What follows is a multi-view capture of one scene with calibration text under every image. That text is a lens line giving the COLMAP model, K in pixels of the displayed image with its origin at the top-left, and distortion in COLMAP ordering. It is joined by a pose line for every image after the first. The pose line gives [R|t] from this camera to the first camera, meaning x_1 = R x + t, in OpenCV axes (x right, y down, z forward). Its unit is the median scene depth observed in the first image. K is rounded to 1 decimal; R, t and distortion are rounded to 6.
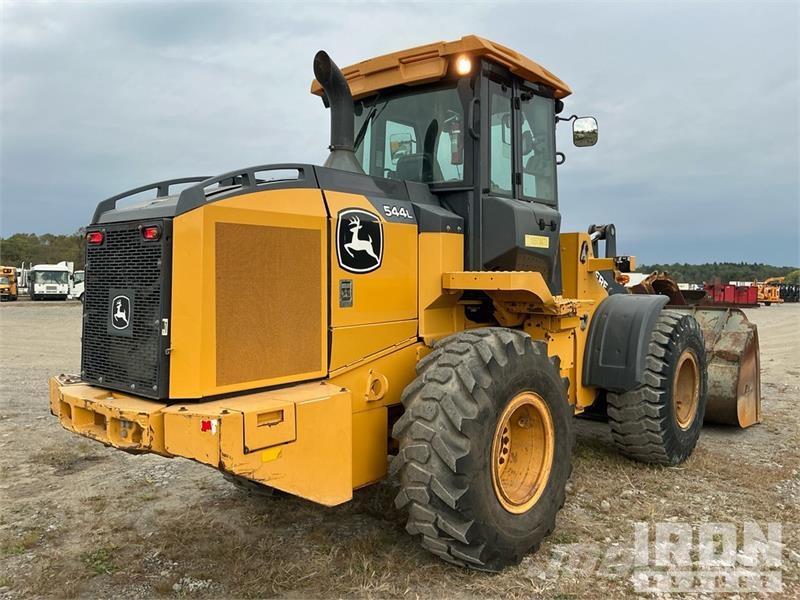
lens RADIAL K [[665.1, 0, 400.0], [0, 665.1, 300.0], [0, 0, 1]] dist [0.132066, -0.273772]
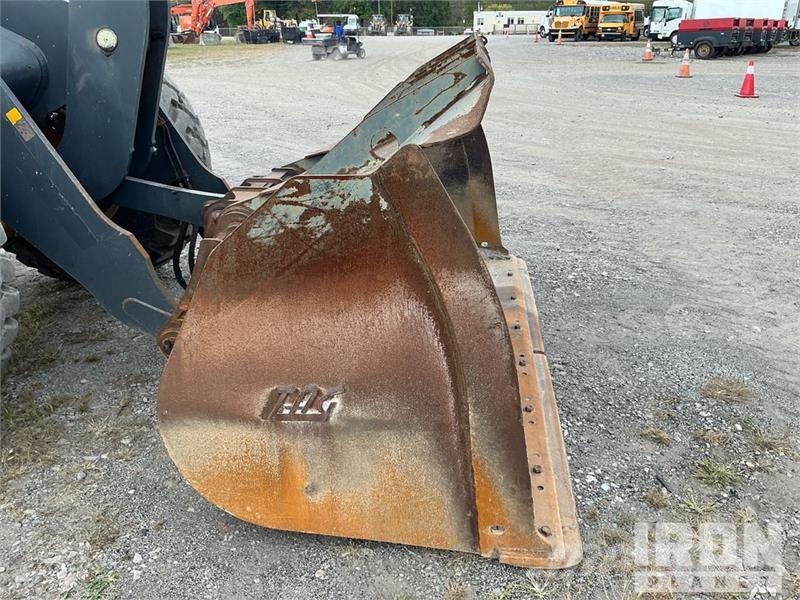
lens RADIAL K [[665.1, 0, 400.0], [0, 665.1, 300.0], [0, 0, 1]] dist [0.132066, -0.273772]
pose [[0.569074, 0.296797, -0.766855, 1.391741], [-0.003132, 0.933364, 0.358917, 0.018231], [0.822280, -0.201849, 0.532083, 1.822320]]
